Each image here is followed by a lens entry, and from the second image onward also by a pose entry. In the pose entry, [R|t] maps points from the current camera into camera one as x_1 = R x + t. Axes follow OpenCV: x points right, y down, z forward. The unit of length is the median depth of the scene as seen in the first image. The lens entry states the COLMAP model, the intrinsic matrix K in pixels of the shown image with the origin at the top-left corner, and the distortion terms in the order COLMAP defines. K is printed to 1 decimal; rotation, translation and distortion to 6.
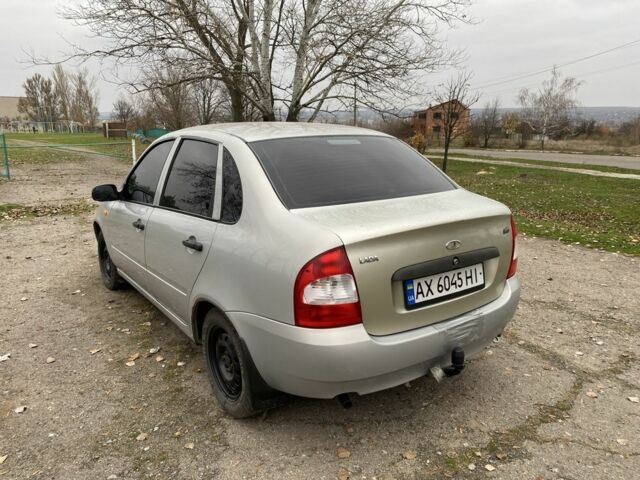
lens RADIAL K [[483.7, 0, 317.7], [0, 483.7, 241.3], [0, 0, 1]] dist [-0.008308, -0.001837]
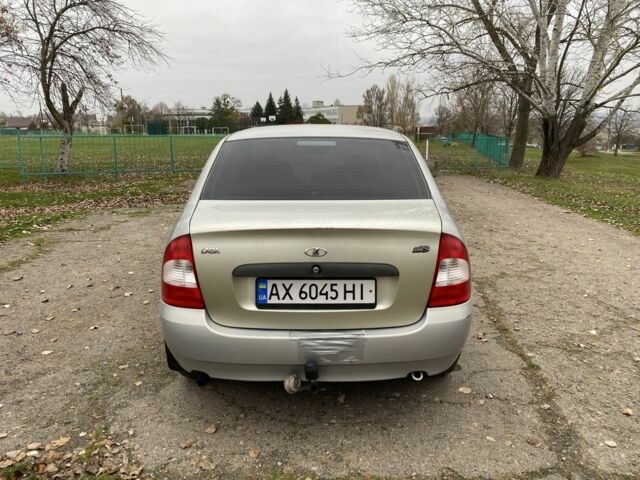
lens RADIAL K [[480.7, 0, 320.4], [0, 480.7, 231.4], [0, 0, 1]] dist [-0.007293, -0.003858]
pose [[0.819311, 0.117141, -0.561255, 0.758399], [-0.131350, 0.991221, 0.015137, -0.044245], [0.558101, 0.061319, 0.827504, 0.211082]]
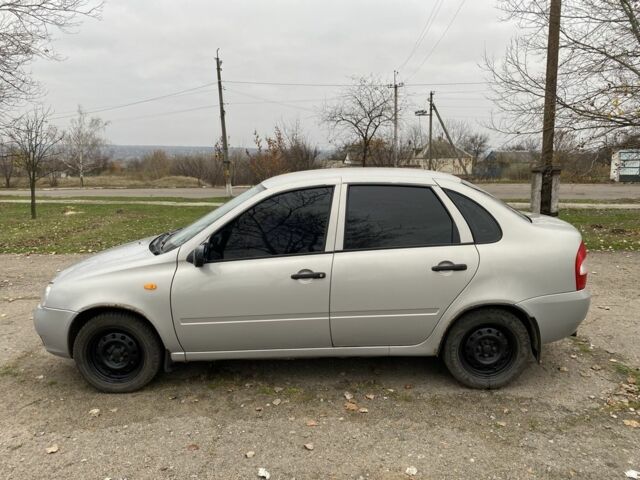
lens RADIAL K [[483.7, 0, 317.7], [0, 483.7, 241.3], [0, 0, 1]] dist [-0.008308, -0.001837]
pose [[0.608067, -0.138924, 0.781636, -1.560710], [0.196150, 0.980335, 0.021646, -0.168229], [-0.769272, 0.140156, 0.623359, 0.538847]]
